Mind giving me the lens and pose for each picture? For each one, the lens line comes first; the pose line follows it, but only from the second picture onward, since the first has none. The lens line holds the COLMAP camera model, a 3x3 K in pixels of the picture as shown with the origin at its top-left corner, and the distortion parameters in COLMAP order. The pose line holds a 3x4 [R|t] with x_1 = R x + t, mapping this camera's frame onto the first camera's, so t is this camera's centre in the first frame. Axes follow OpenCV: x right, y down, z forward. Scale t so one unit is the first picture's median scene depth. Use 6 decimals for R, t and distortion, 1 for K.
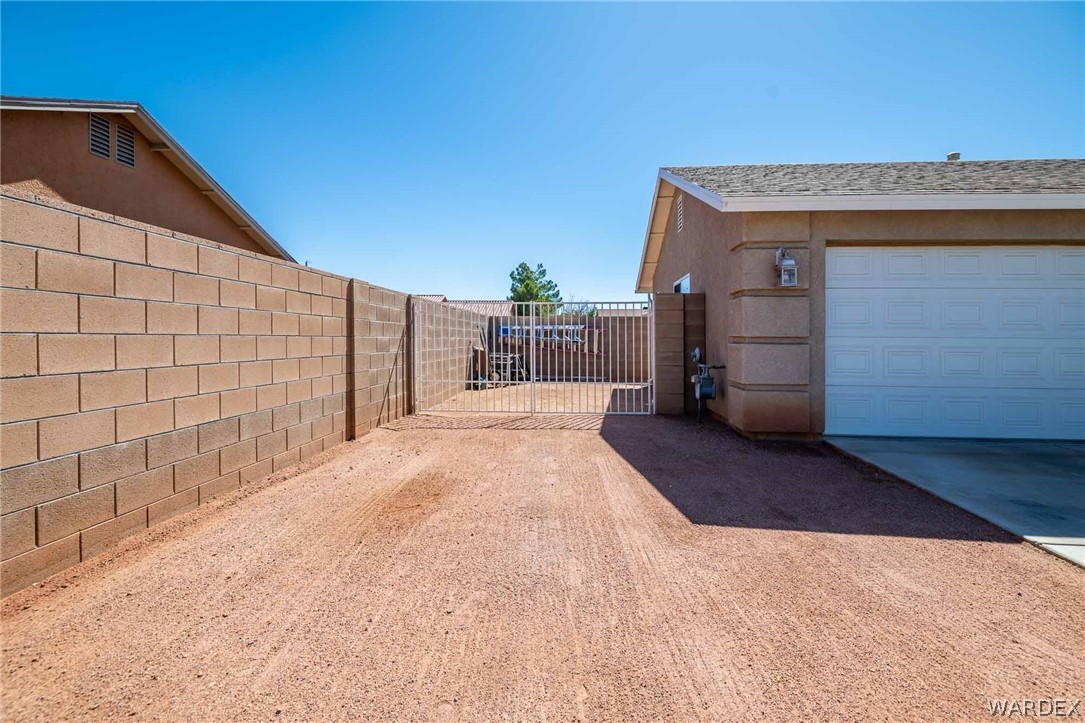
lens RADIAL K [[494.9, 0, 545.6], [0, 494.9, 348.5], [0, 0, 1]] dist [0.034101, -0.027043]
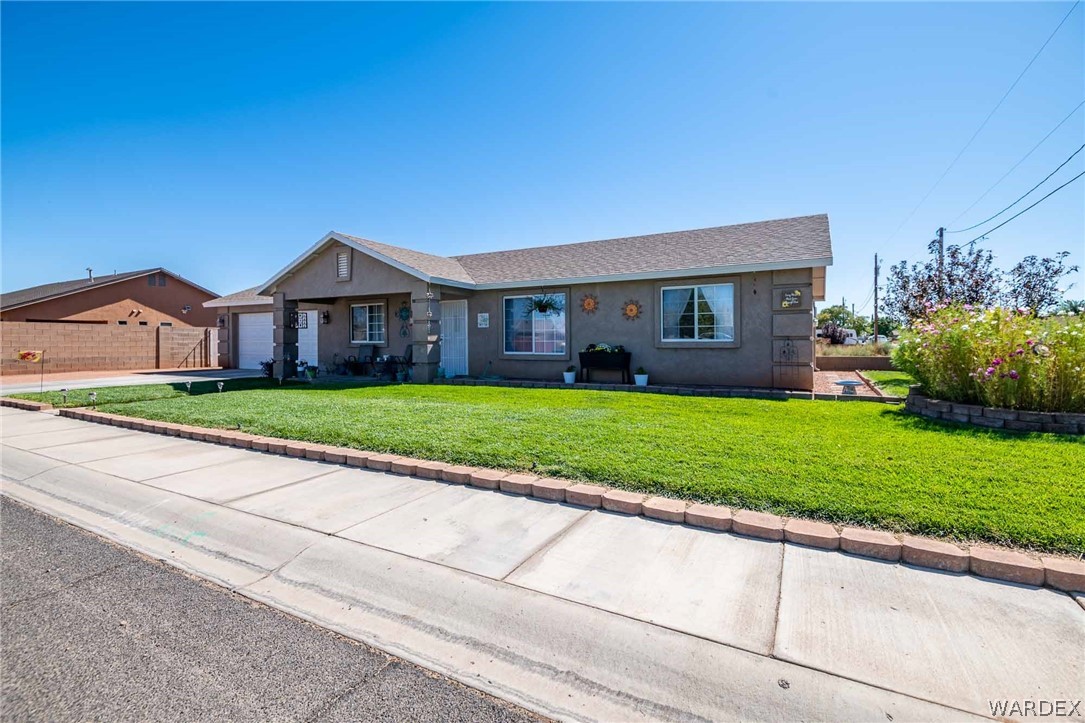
lens RADIAL K [[494.9, 0, 545.6], [0, 494.9, 348.5], [0, 0, 1]] dist [0.034101, -0.027043]
pose [[0.908611, -0.004005, -0.417623, 2.850529], [-0.001856, 0.999905, -0.013627, 0.056204], [0.417639, 0.013157, 0.908518, -0.897832]]
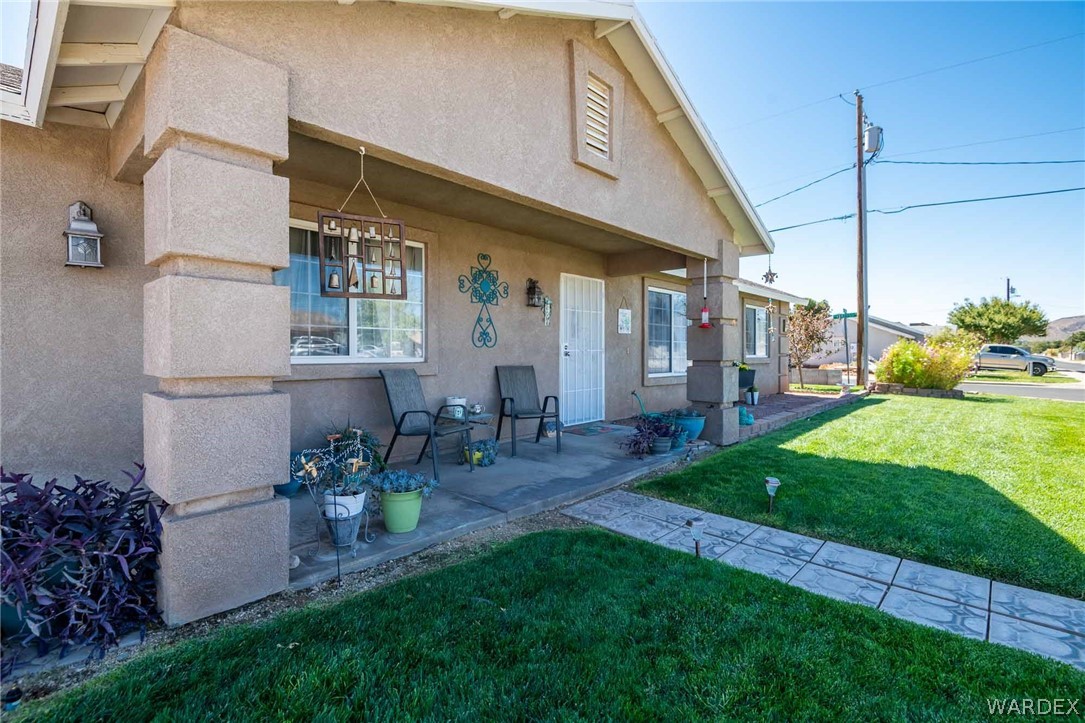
lens RADIAL K [[506.6, 0, 542.5], [0, 506.6, 361.5], [0, 0, 1]] dist [-0.005592, -0.000577]
pose [[0.625062, -0.018277, 0.780361, 1.007592], [0.016618, 0.999811, 0.010106, 0.001946], [-0.780399, 0.006651, 0.625247, 0.082950]]
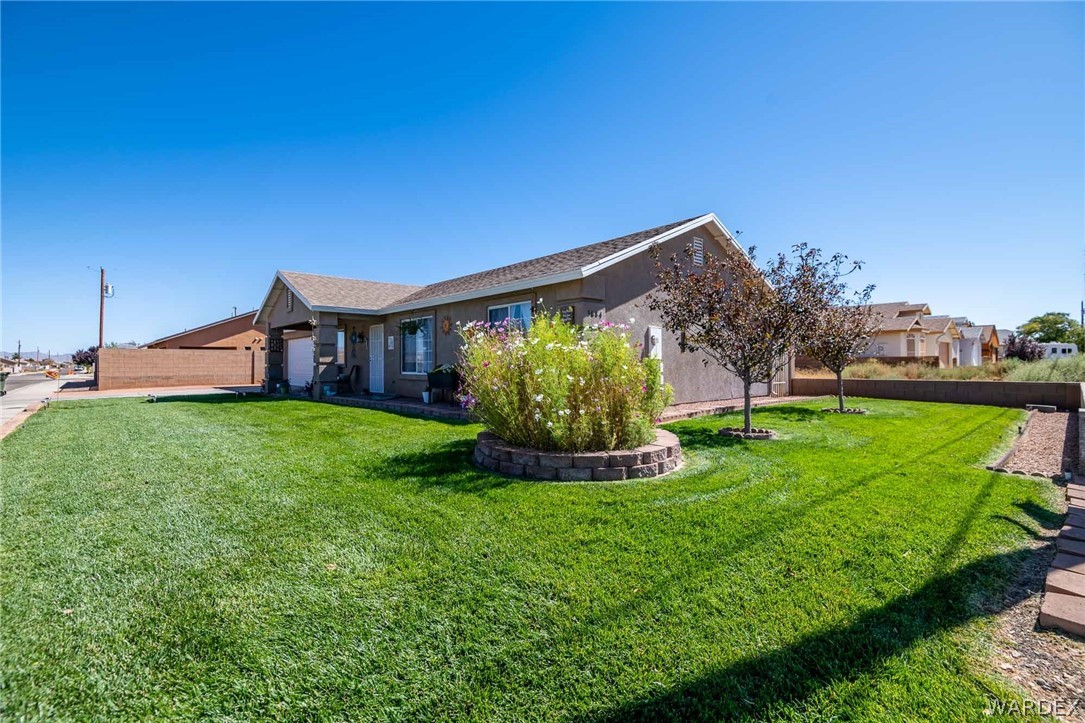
lens RADIAL K [[490.5, 0, 542.5], [0, 490.5, 361.5], [0, 0, 1]] dist [0.027803, -0.016939]
pose [[0.715960, -0.012402, -0.698031, 3.645296], [-0.006977, 0.999665, -0.024918, 0.047339], [0.698106, 0.022710, 0.715634, -0.342162]]
